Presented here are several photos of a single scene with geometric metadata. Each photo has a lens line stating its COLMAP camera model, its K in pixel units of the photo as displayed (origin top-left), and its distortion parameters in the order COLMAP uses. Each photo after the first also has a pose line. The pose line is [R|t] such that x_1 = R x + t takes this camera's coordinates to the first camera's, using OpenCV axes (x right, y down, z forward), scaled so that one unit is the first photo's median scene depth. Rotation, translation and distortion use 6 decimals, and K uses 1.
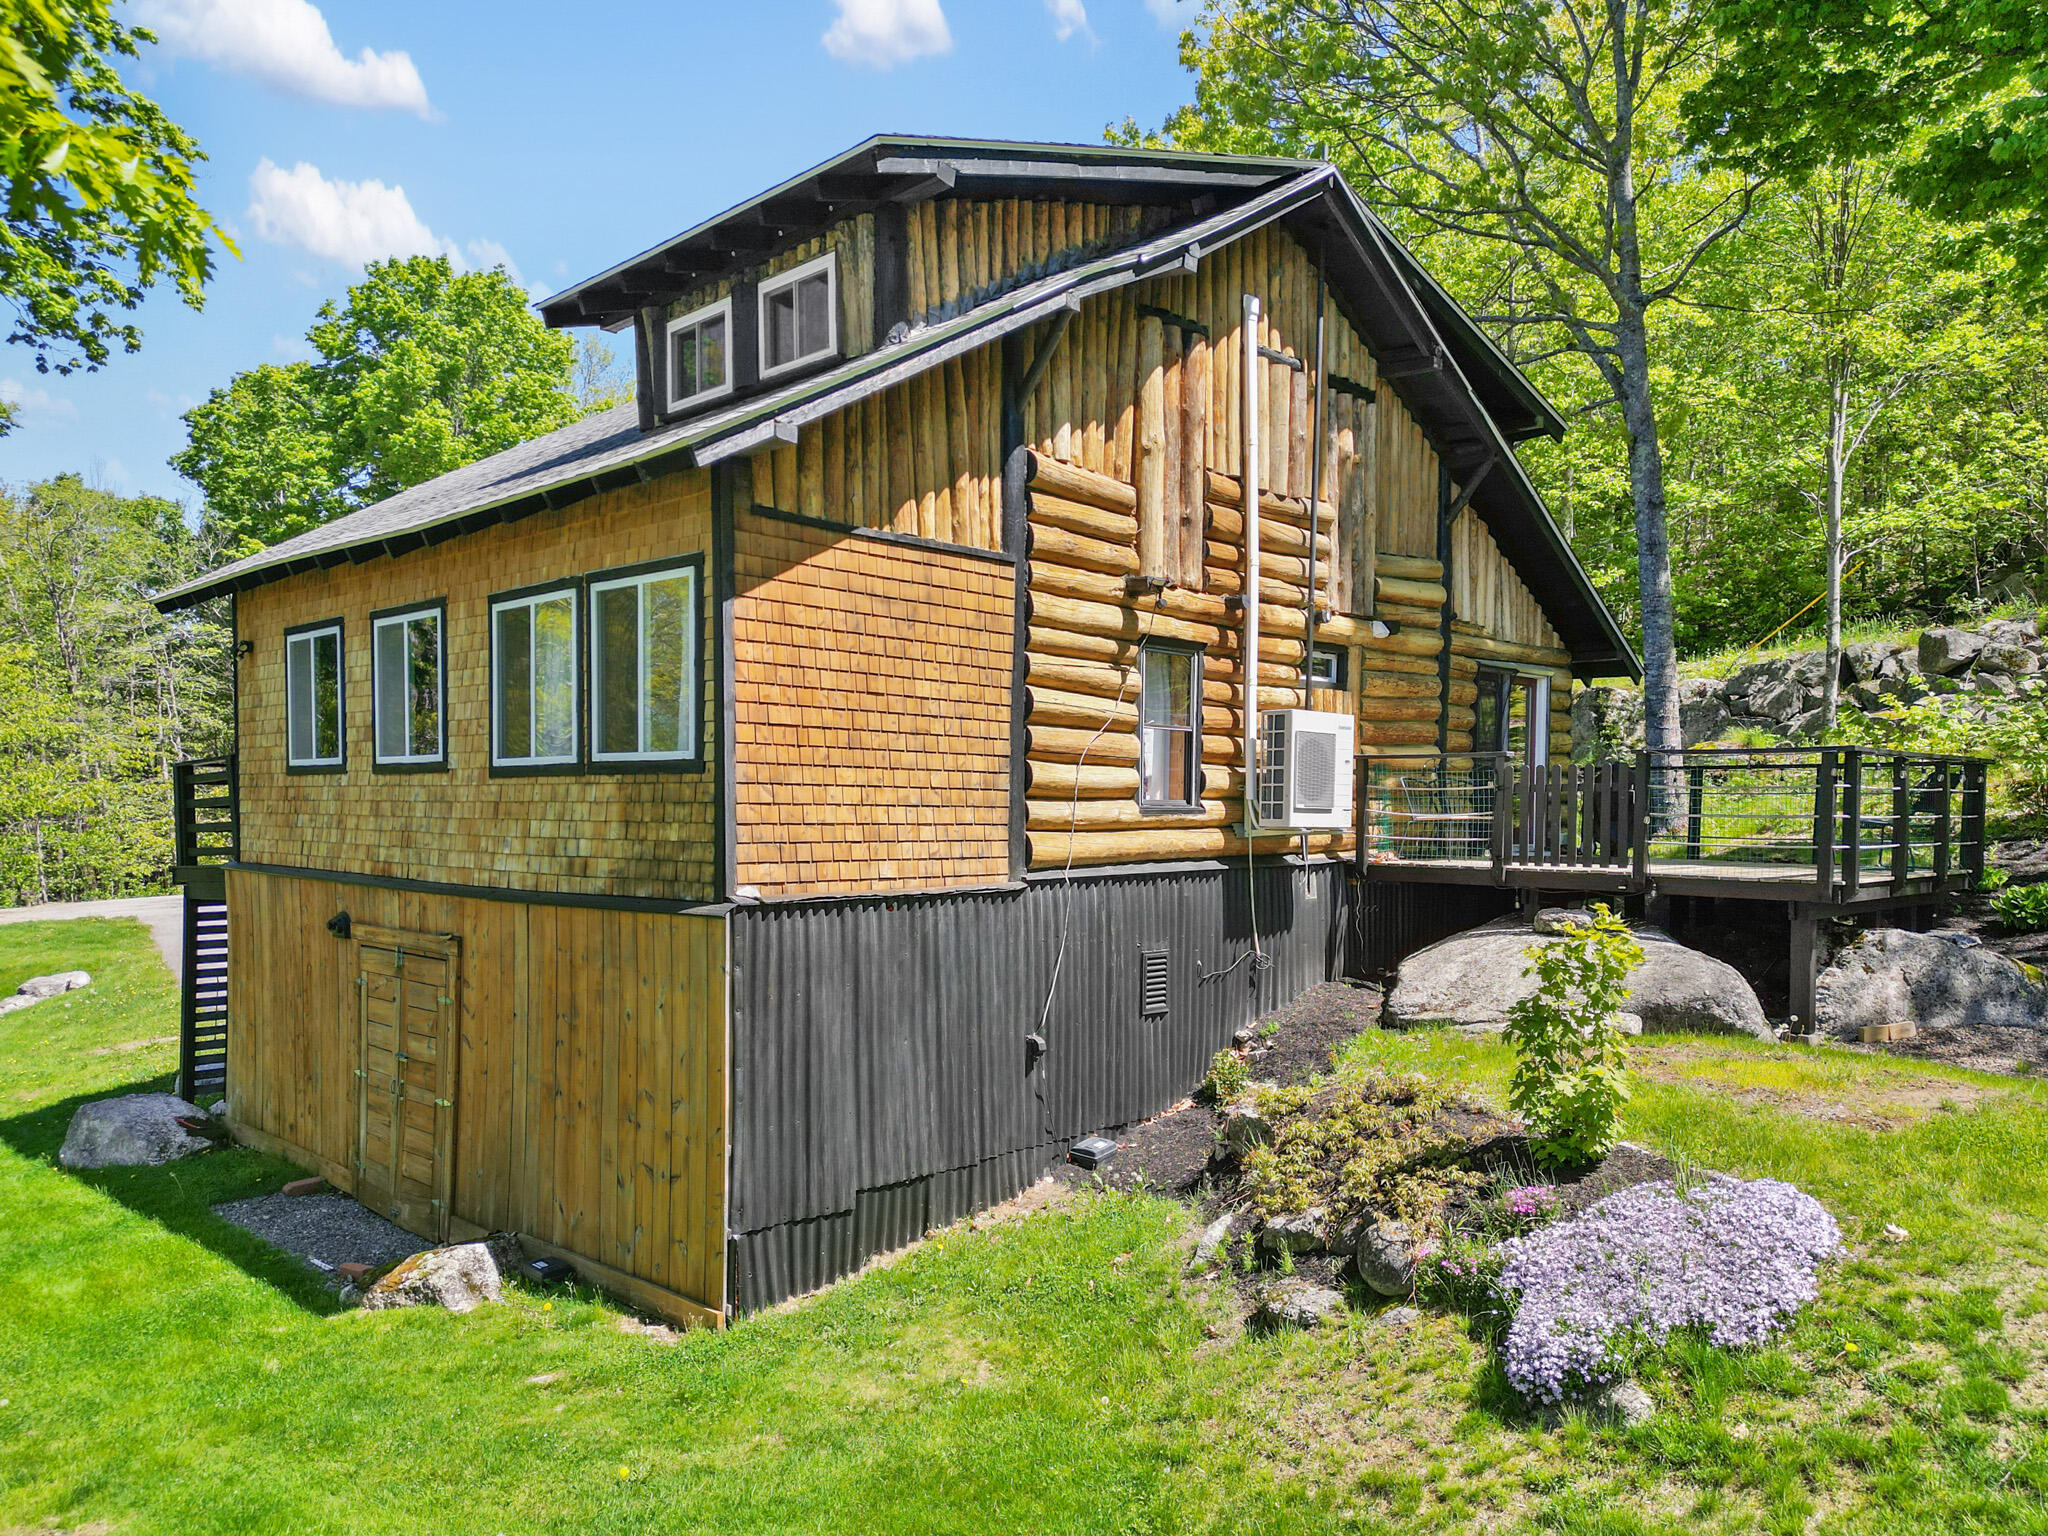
lens RADIAL K [[1420.1, 0, 1030.3], [0, 1420.1, 793.8], [0, 0, 1]] dist [0.075937, -0.100317]
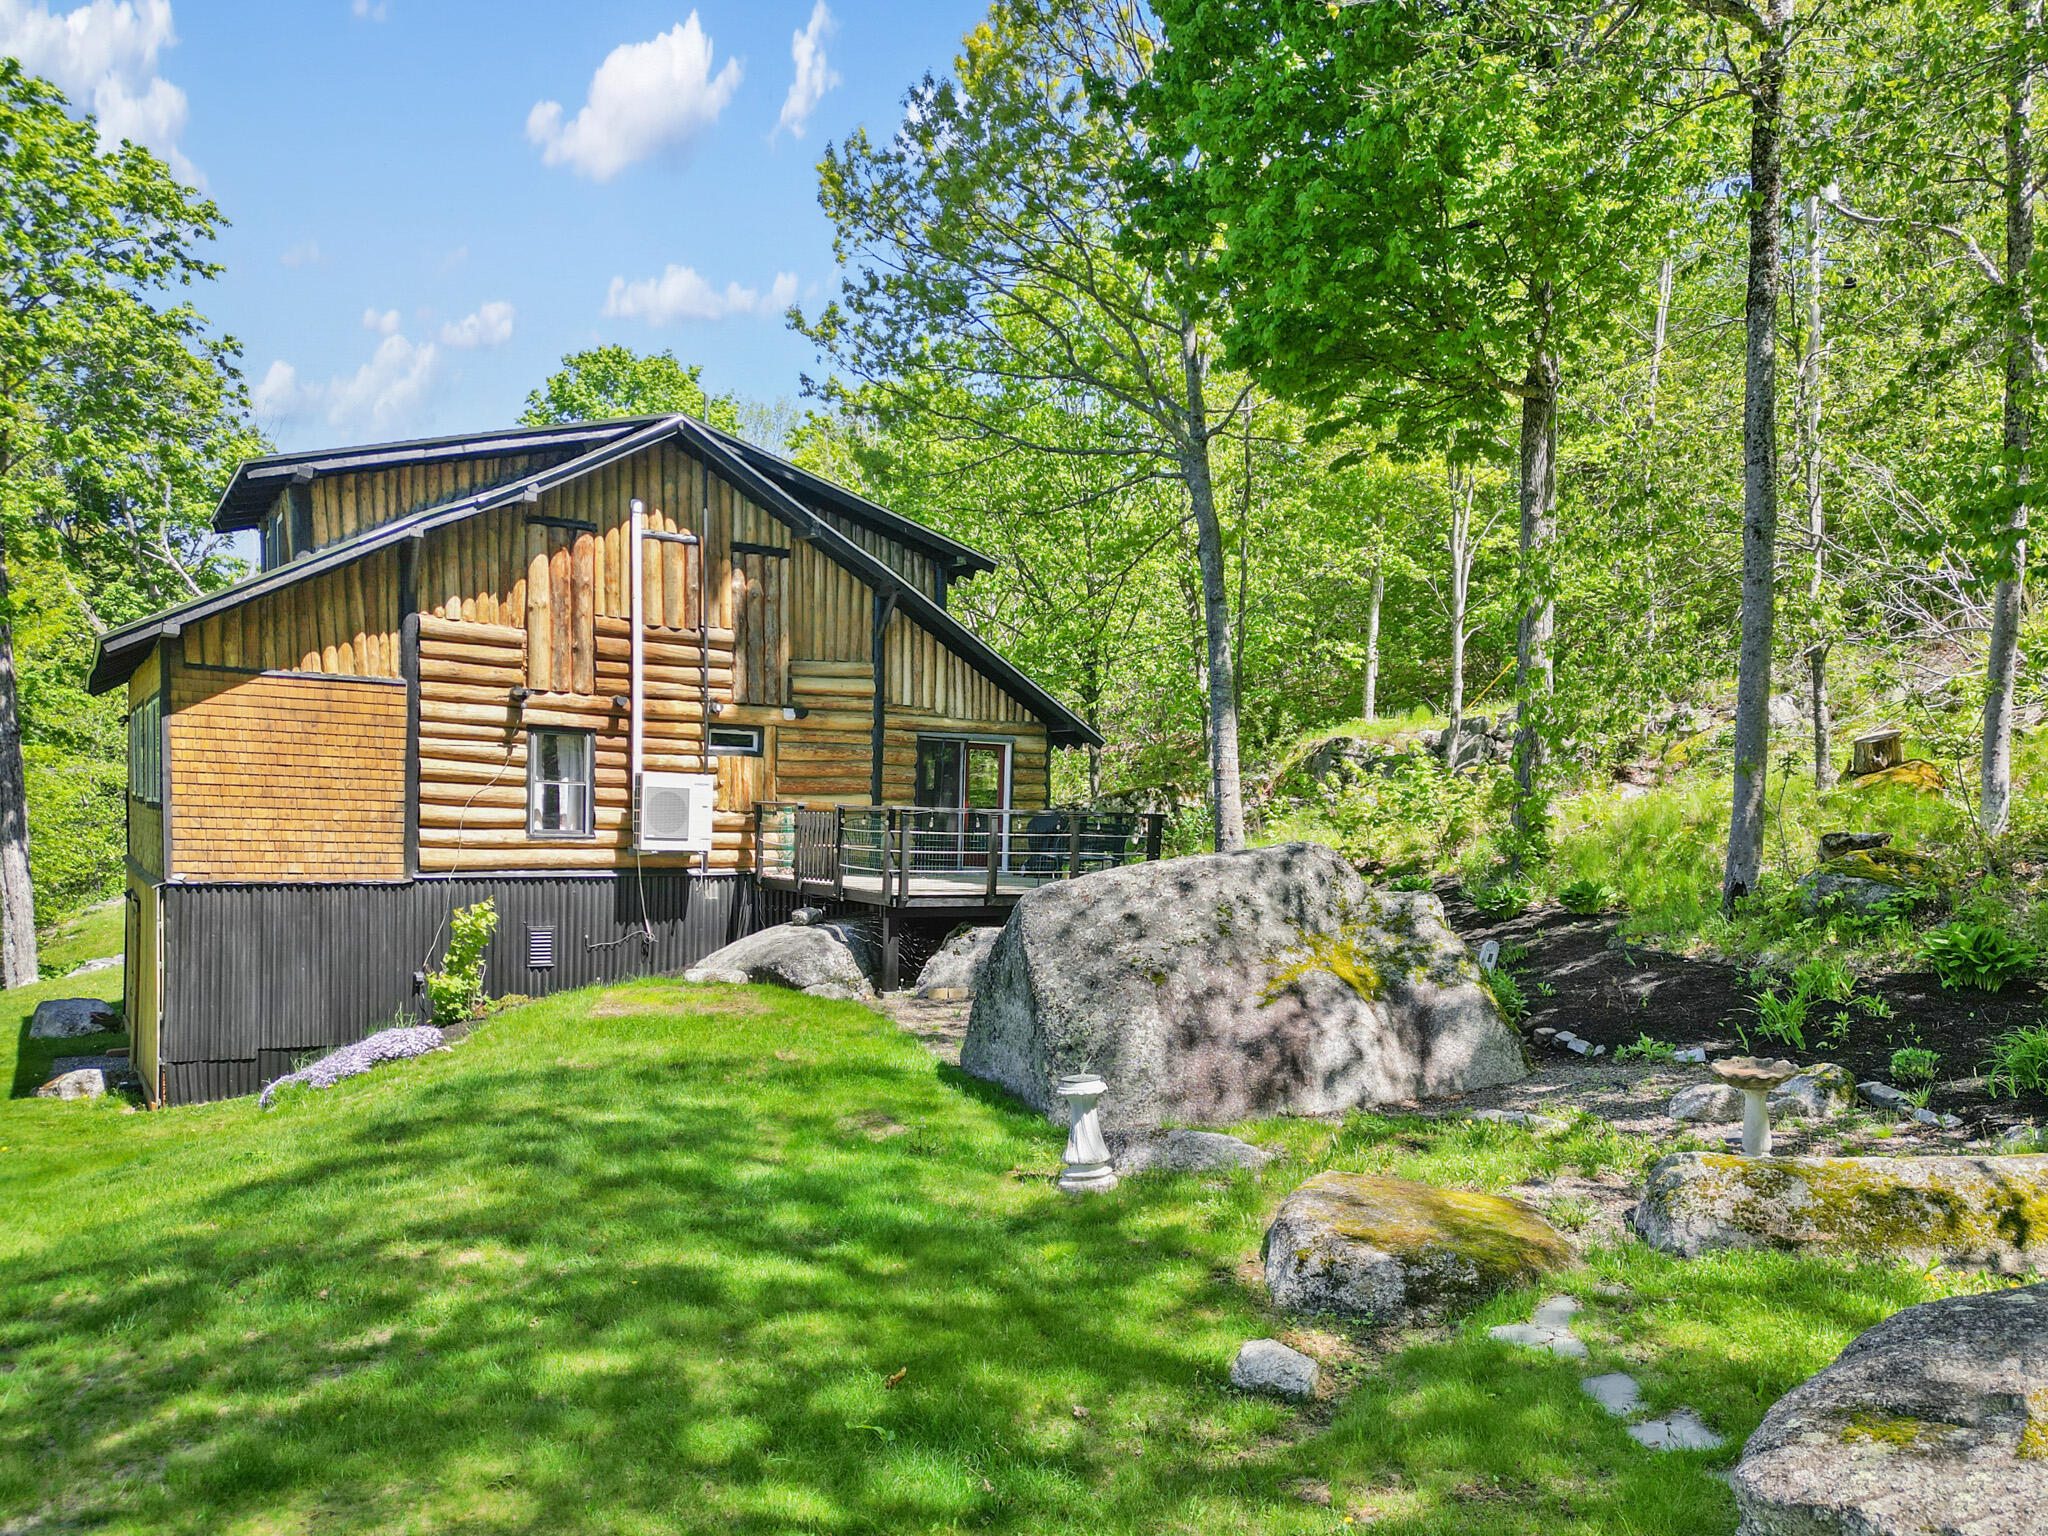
lens RADIAL K [[1420.1, 0, 1030.3], [0, 1420.1, 793.8], [0, 0, 1]] dist [0.075937, -0.100317]
pose [[0.976589, 0.021328, -0.214055, 0.973866], [-0.022982, 0.999722, -0.005242, -0.040372], [0.213884, 0.010039, 0.976807, -0.429769]]
